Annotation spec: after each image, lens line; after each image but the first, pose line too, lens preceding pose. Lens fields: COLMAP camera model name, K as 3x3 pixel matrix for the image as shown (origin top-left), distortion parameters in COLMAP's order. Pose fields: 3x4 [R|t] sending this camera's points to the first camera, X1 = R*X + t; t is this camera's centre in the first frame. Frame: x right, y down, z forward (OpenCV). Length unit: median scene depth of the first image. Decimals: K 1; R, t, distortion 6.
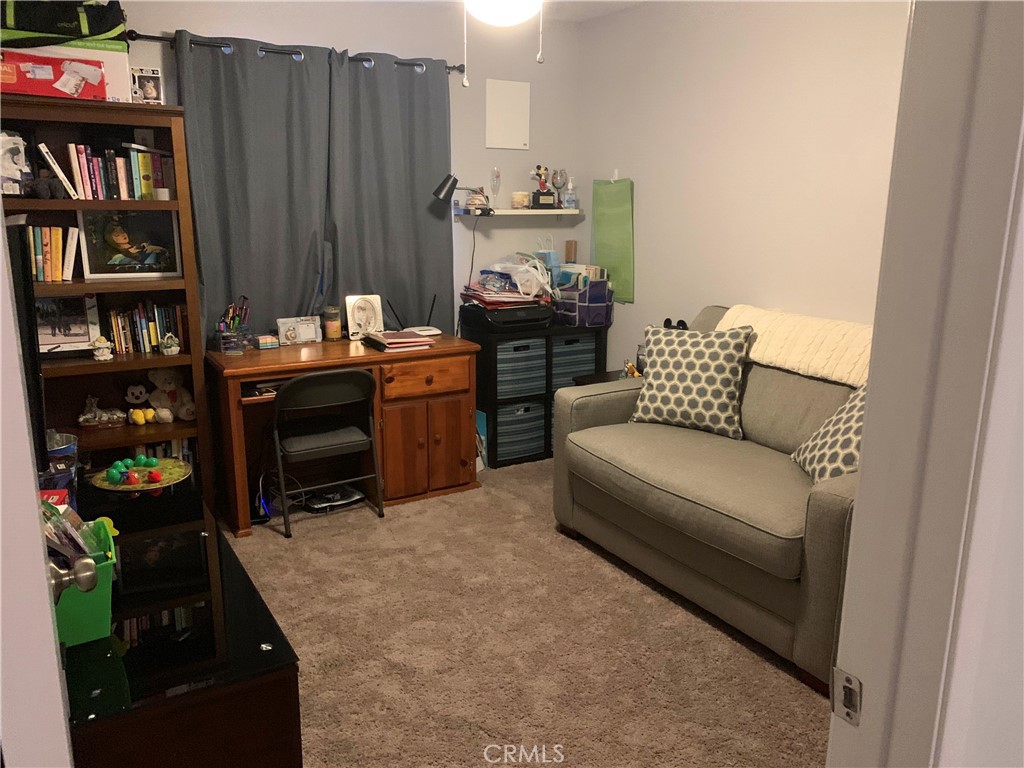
lens RADIAL K [[781.4, 0, 506.0], [0, 781.4, 377.6], [0, 0, 1]] dist [0.015971, -0.012584]
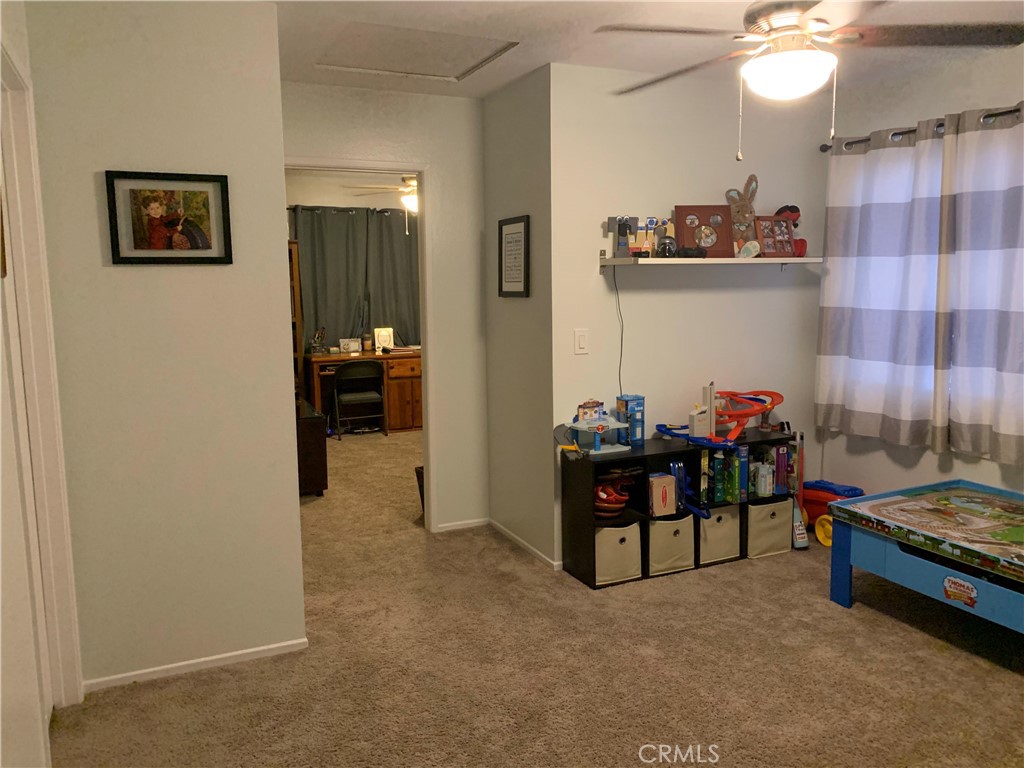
lens RADIAL K [[781.4, 0, 515.7], [0, 781.4, 387.2], [0, 0, 1]] dist [0.015971, -0.012584]
pose [[0.994386, 0.001188, -0.105808, 0.371328], [-0.009634, 0.996800, -0.079355, 0.204016], [0.105375, 0.079929, 0.991215, -0.934099]]
